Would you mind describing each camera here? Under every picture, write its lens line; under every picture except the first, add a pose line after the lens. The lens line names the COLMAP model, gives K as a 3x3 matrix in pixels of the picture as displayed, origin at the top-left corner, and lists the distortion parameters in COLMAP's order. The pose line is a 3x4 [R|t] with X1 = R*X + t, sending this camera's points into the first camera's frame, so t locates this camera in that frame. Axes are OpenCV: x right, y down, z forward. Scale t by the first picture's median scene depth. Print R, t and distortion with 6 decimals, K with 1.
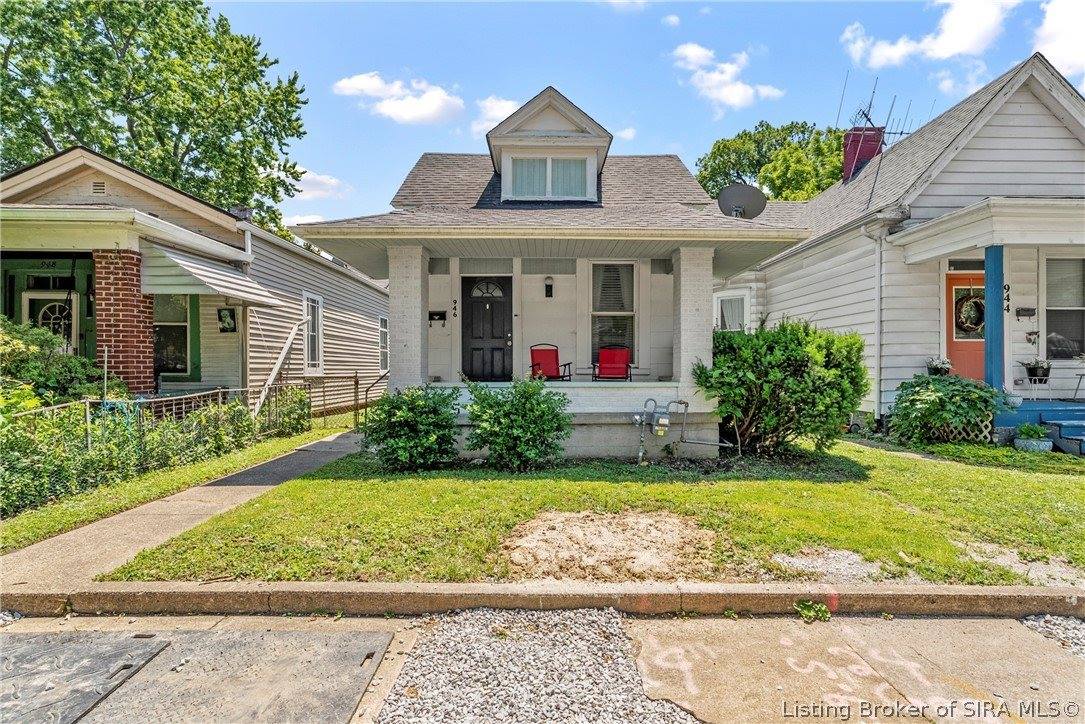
lens RADIAL K [[505.0, 0, 542.5], [0, 505.0, 362.0], [0, 0, 1]] dist [-0.013438, 0.000013]
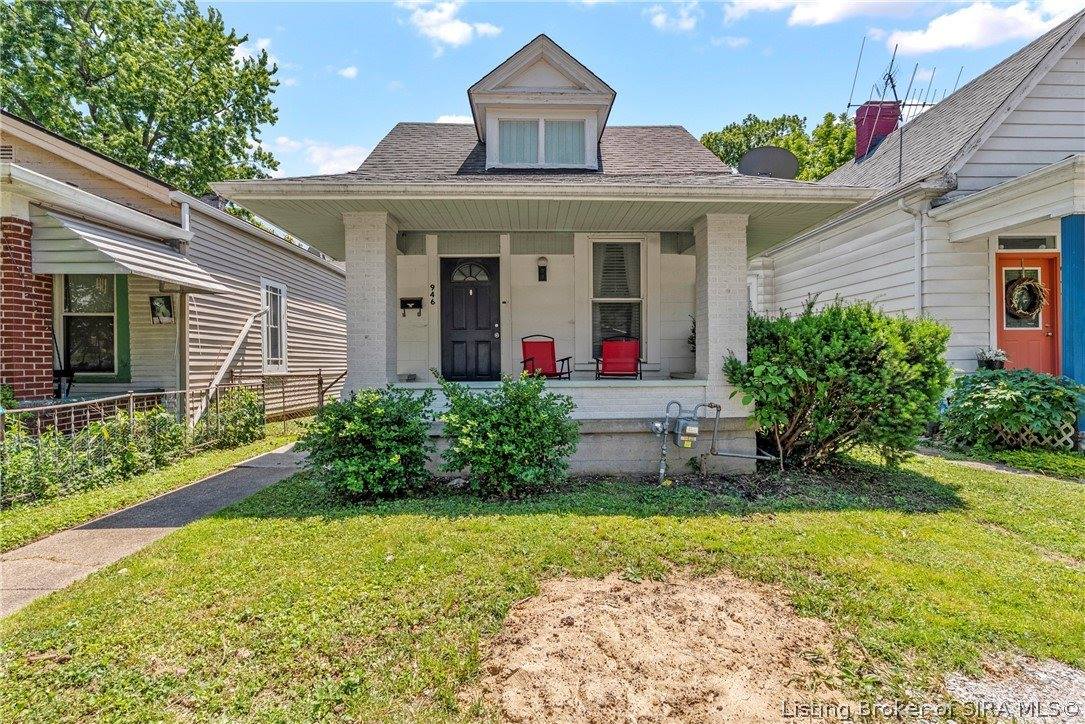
lens RADIAL K [[497.4, 0, 542.0], [0, 497.4, 356.6], [0, 0, 1]] dist [-0.004195, -0.000025]
pose [[0.999646, -0.006241, 0.025857, -0.010992], [0.006279, 0.999979, -0.001416, 0.001183], [-0.025847, 0.001577, 0.999665, 0.158843]]
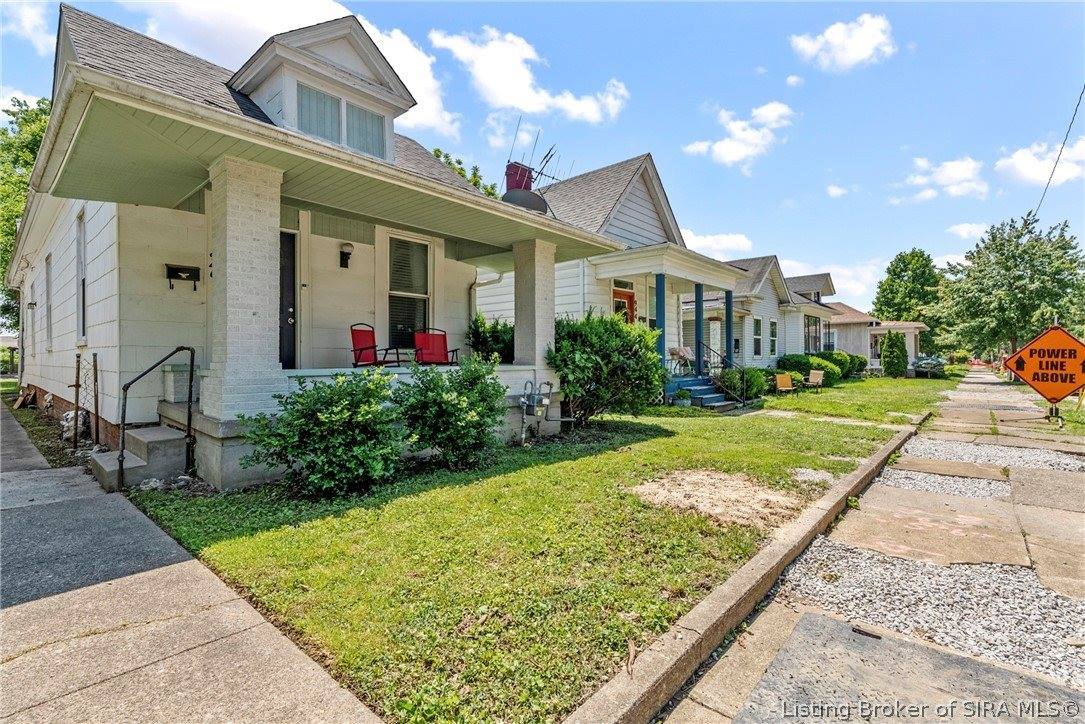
lens RADIAL K [[497.4, 0, 542.0], [0, 497.4, 356.6], [0, 0, 1]] dist [-0.004195, -0.000025]
pose [[0.665095, 0.003106, 0.746753, -0.388557], [-0.002779, 0.999995, -0.001685, 0.017959], [-0.746754, -0.000955, 0.665100, 0.221909]]
